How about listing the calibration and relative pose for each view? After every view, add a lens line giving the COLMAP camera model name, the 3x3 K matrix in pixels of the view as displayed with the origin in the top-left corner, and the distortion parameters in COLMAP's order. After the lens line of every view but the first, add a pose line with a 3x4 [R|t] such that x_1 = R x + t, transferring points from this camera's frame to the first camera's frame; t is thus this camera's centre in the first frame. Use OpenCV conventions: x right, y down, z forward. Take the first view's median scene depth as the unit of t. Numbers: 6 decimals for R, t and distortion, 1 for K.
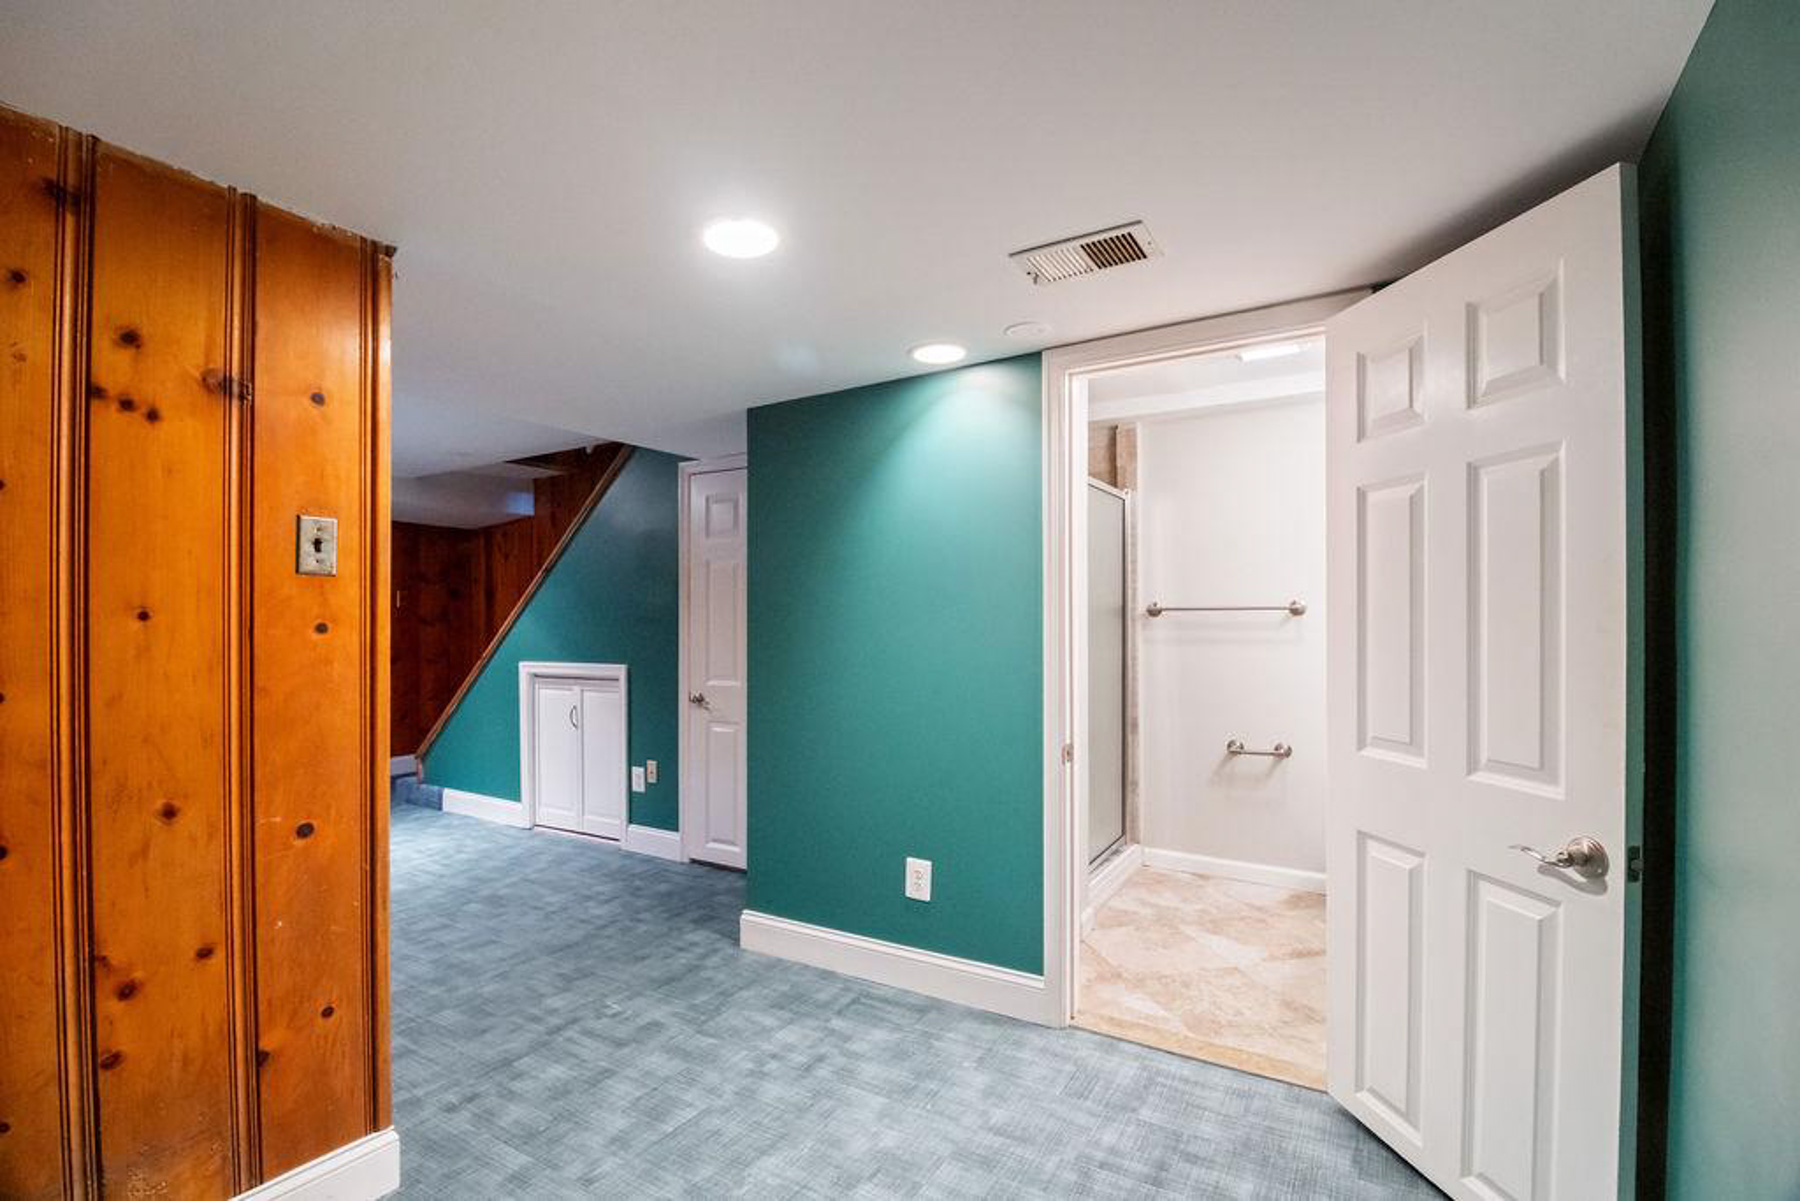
lens RADIAL K [[809.7, 0, 900.0], [0, 809.7, 600.5], [0, 0, 1]] dist [-0.002114, -0.012360]
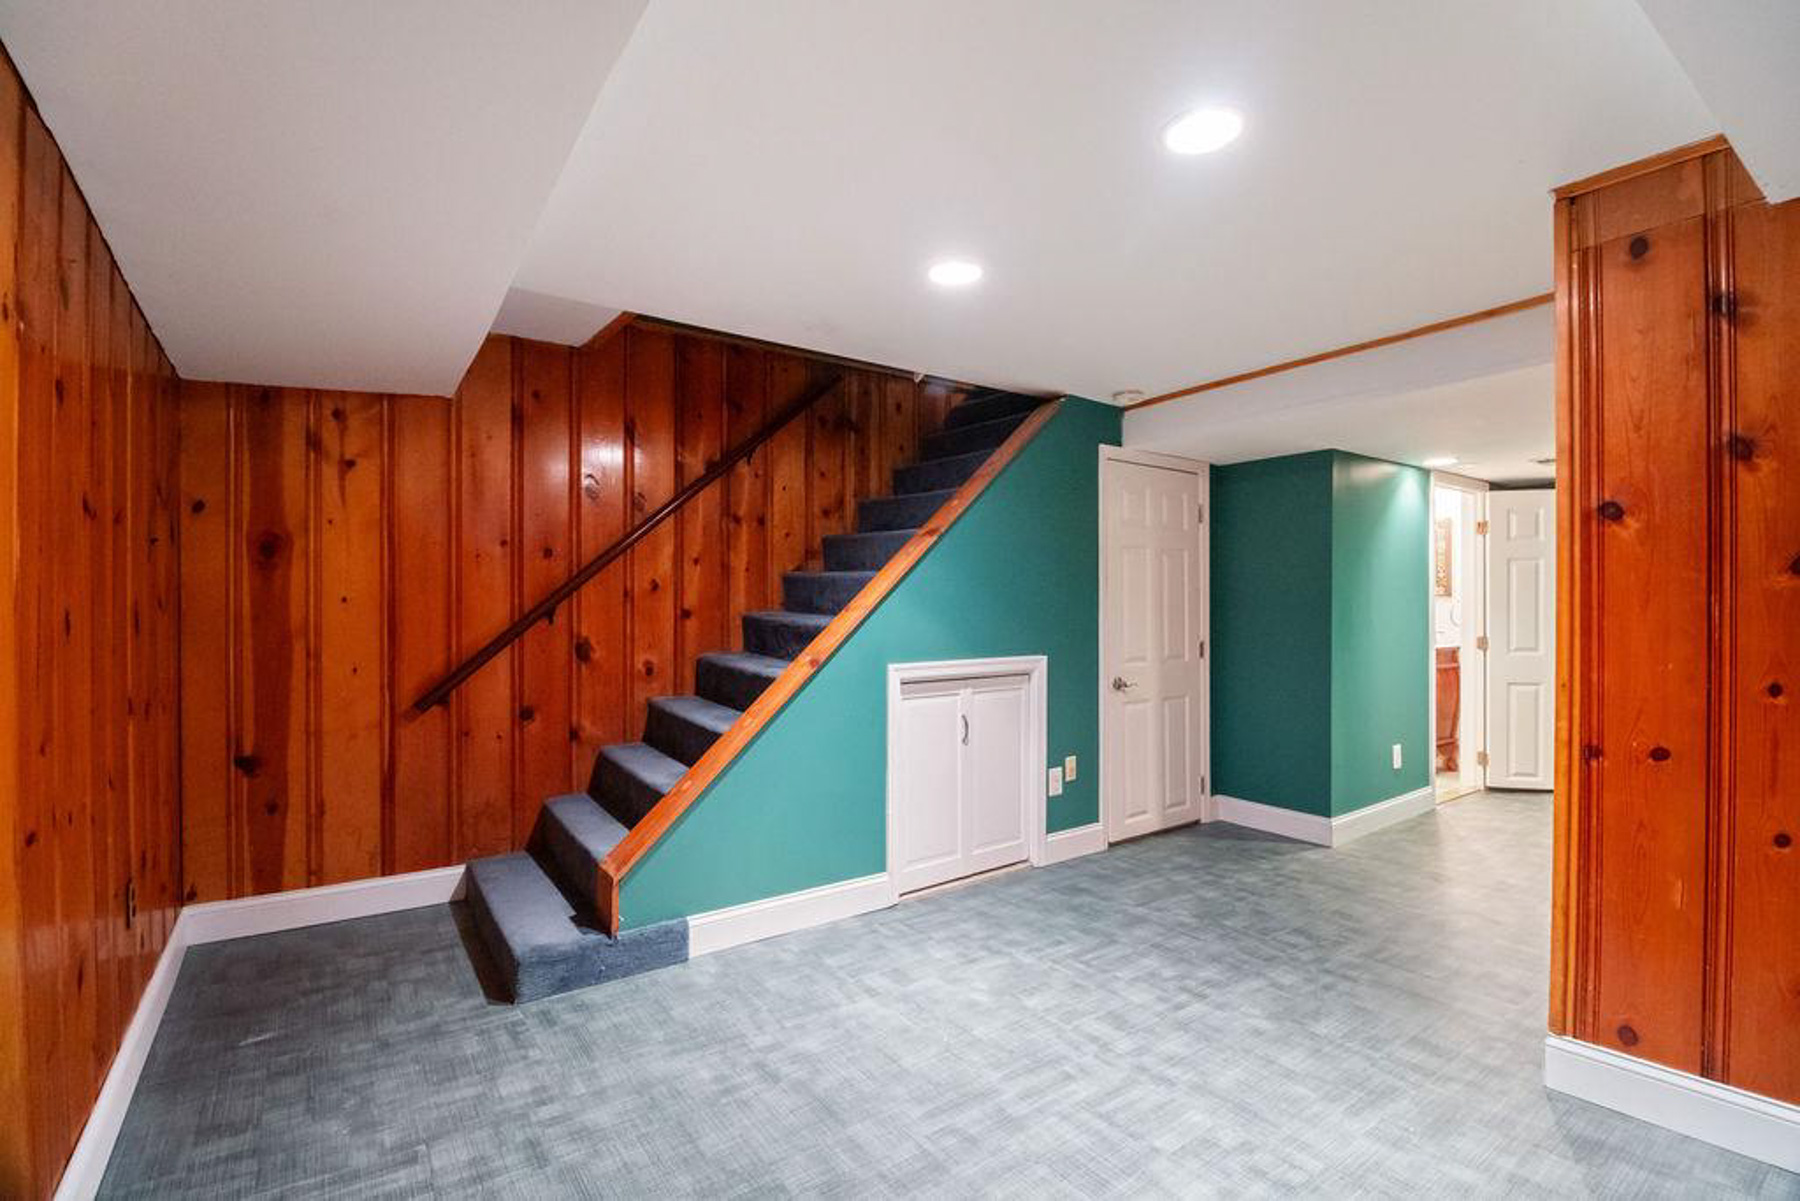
lens RADIAL K [[809.7, 0, 900.0], [0, 809.7, 600.5], [0, 0, 1]] dist [-0.002114, -0.012360]
pose [[0.391164, 0.015601, 0.920189, -1.239795], [-0.022206, 0.999725, -0.007510, 0.031060], [-0.920053, -0.017496, 0.391403, 0.822401]]
